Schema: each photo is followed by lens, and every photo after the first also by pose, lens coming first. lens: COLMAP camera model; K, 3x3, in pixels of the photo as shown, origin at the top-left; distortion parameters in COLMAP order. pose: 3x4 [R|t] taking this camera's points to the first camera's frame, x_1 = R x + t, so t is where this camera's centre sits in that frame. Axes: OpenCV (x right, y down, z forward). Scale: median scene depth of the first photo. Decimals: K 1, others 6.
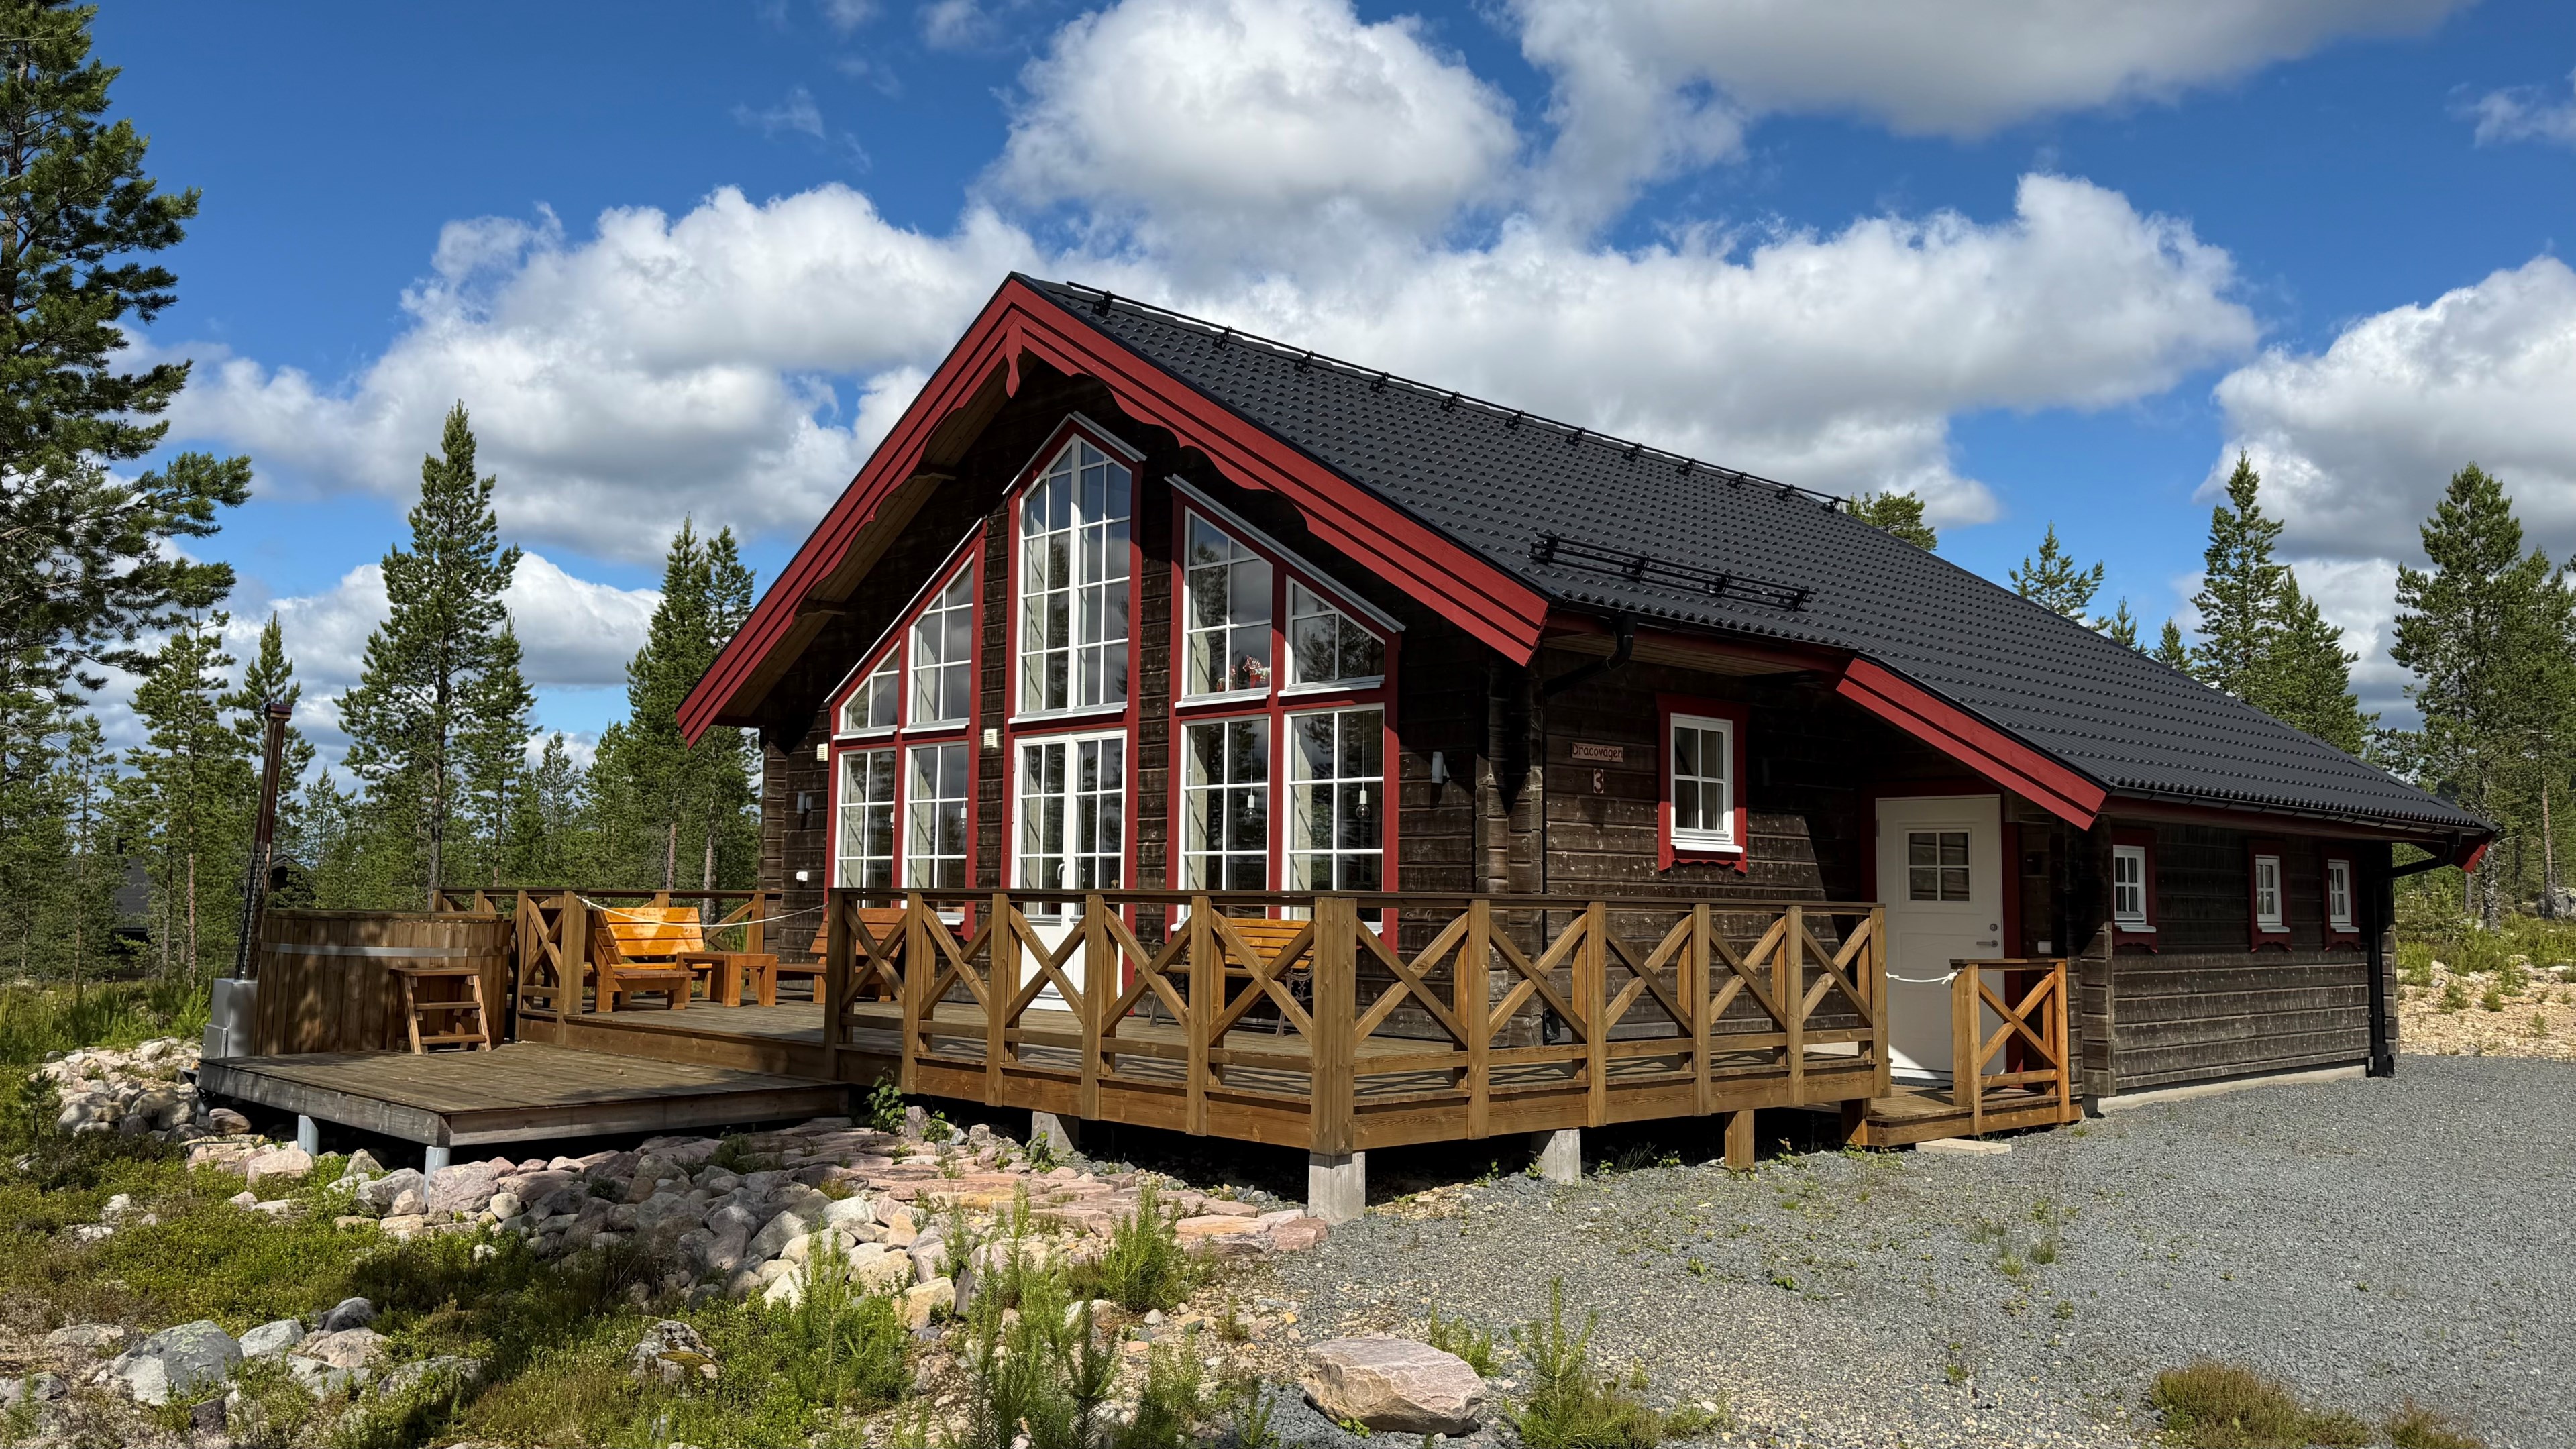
lens RADIAL K [[1967.4, 0, 1278.3], [0, 1967.4, 696.8], [0, 0, 1]] dist [0.085599, -0.130015]
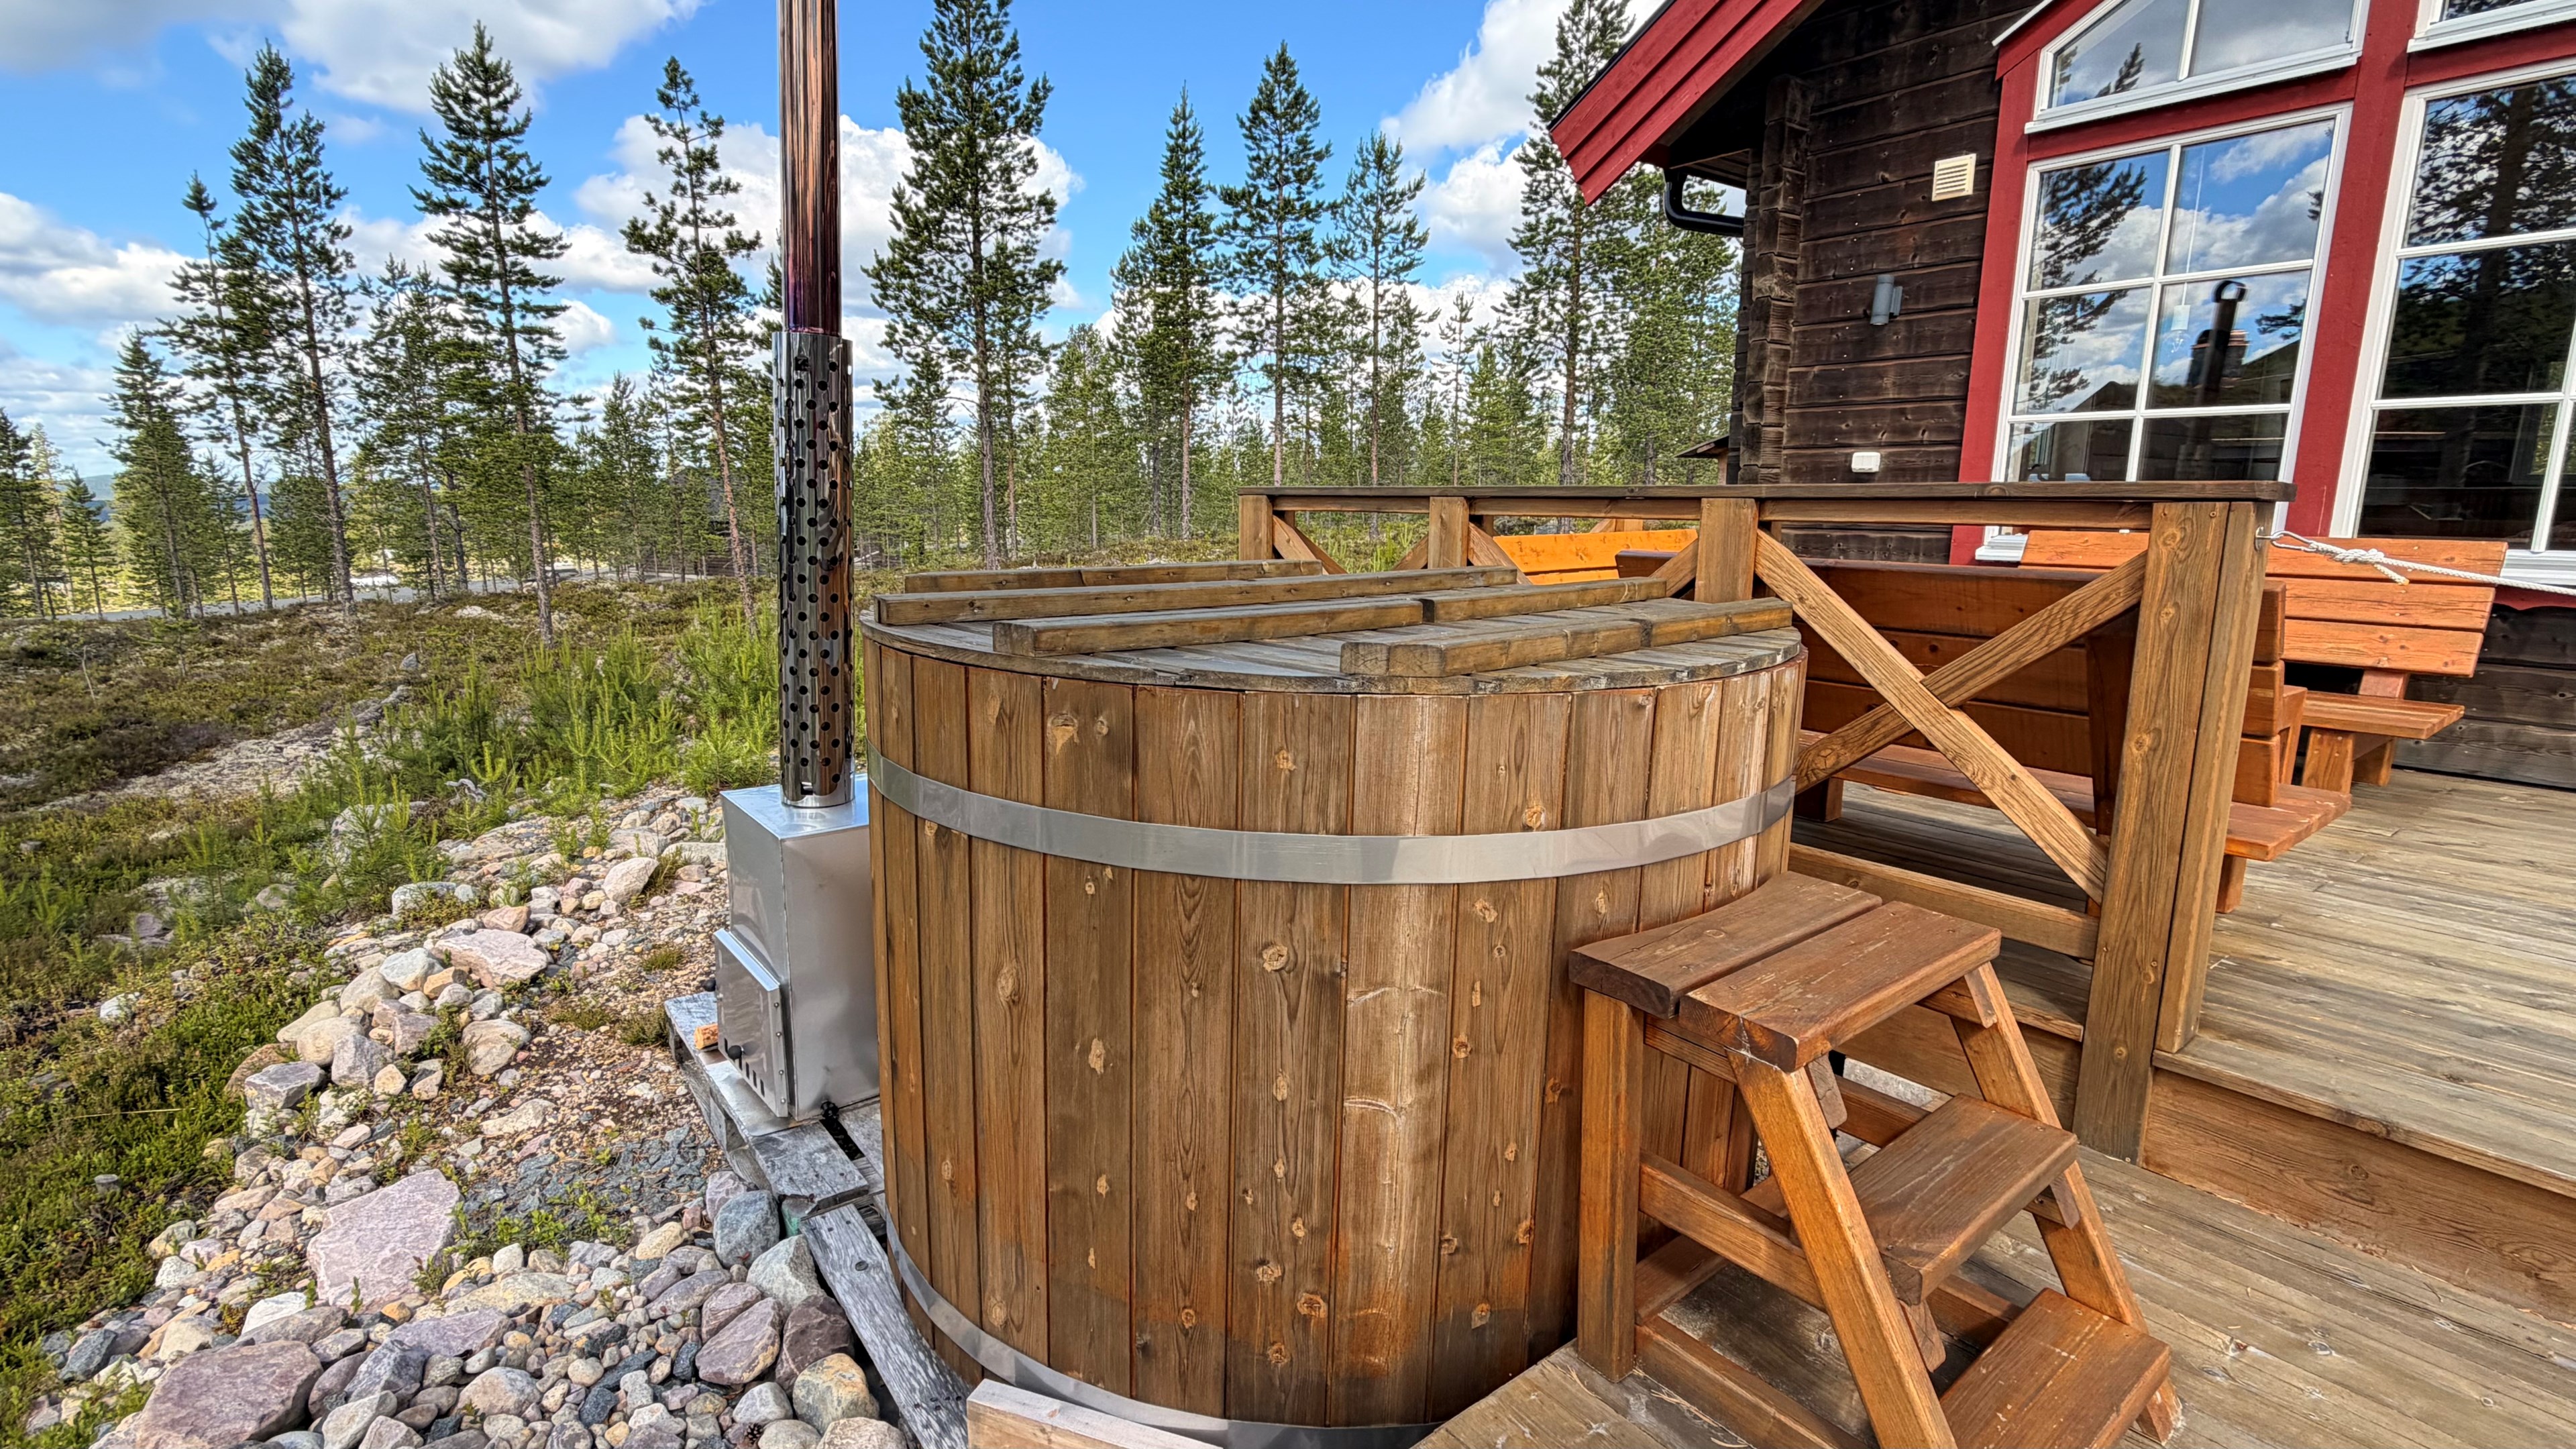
lens RADIAL K [[1197.8, 0, 1292.3], [0, 1197.8, 694.2], [0, 0, 1]] dist [0.000560, 0.000078]
pose [[0.995953, 0.004286, -0.089779, -0.418120], [0.019908, 0.963533, 0.266849, 0.076735], [0.087648, -0.267557, 0.959547, 0.813828]]
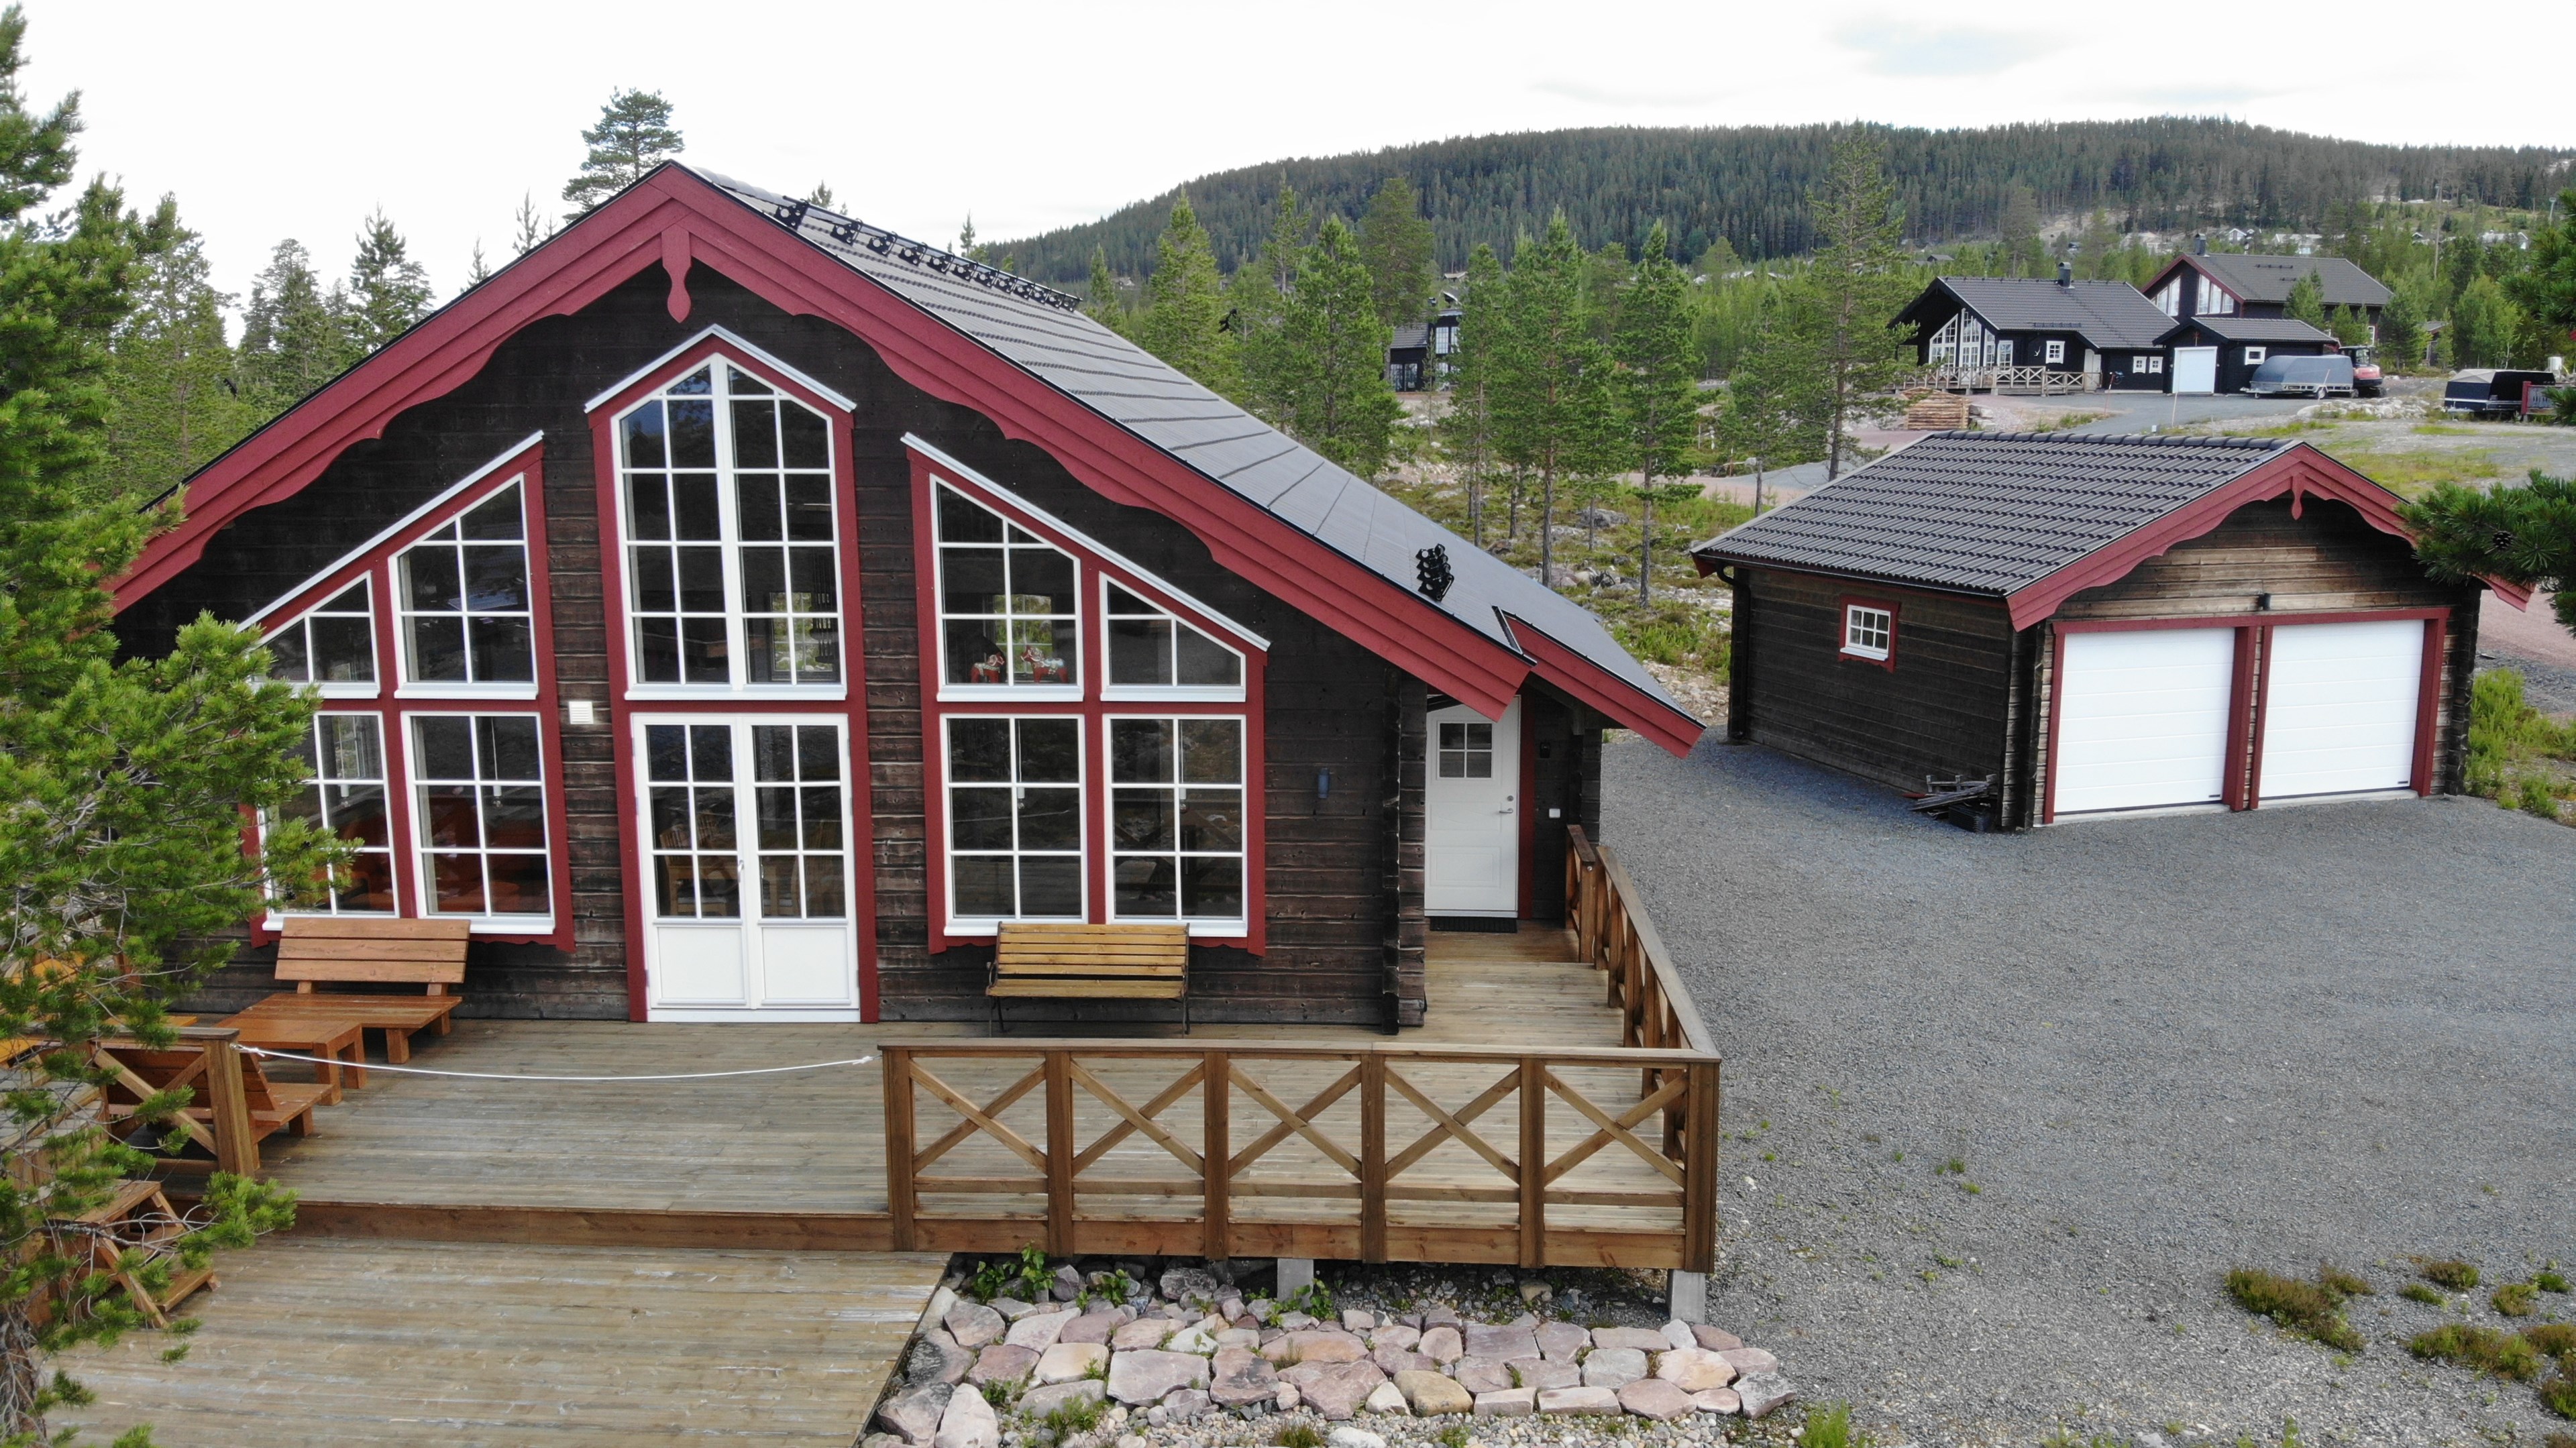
lens RADIAL K [[1883.5, 0, 1288.0], [0, 1883.5, 724.0], [0, 0, 1]] dist [0.109270, -0.272557]
pose [[0.724790, -0.131275, 0.676347, -0.493474], [-0.057045, 0.966875, 0.248795, -0.197764], [-0.686604, -0.218907, 0.693293, 0.258033]]
